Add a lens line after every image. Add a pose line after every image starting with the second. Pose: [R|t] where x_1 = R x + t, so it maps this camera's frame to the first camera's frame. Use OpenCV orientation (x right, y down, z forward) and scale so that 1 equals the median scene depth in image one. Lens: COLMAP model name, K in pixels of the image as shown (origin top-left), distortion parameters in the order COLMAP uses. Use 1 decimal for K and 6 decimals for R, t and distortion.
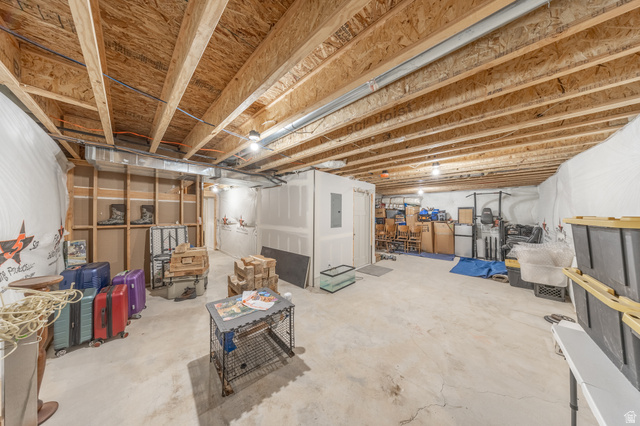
lens RADIAL K [[185.9, 0, 320.0], [0, 185.9, 213.0], [0, 0, 1]] dist [-0.000544, -0.000001]
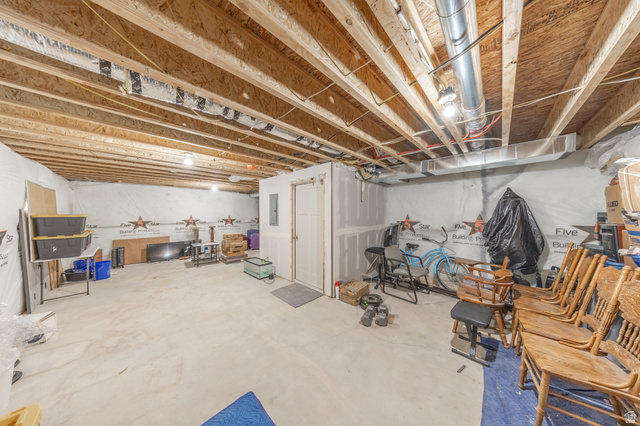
lens RADIAL K [[185.9, 0, 320.0], [0, 185.9, 213.0], [0, 0, 1]] dist [-0.000544, -0.000001]
pose [[-0.007753, -0.008707, -0.999932, 1.620955], [0.011826, 0.999891, -0.008799, 0.021692], [0.999900, -0.011893, -0.007649, 1.789320]]
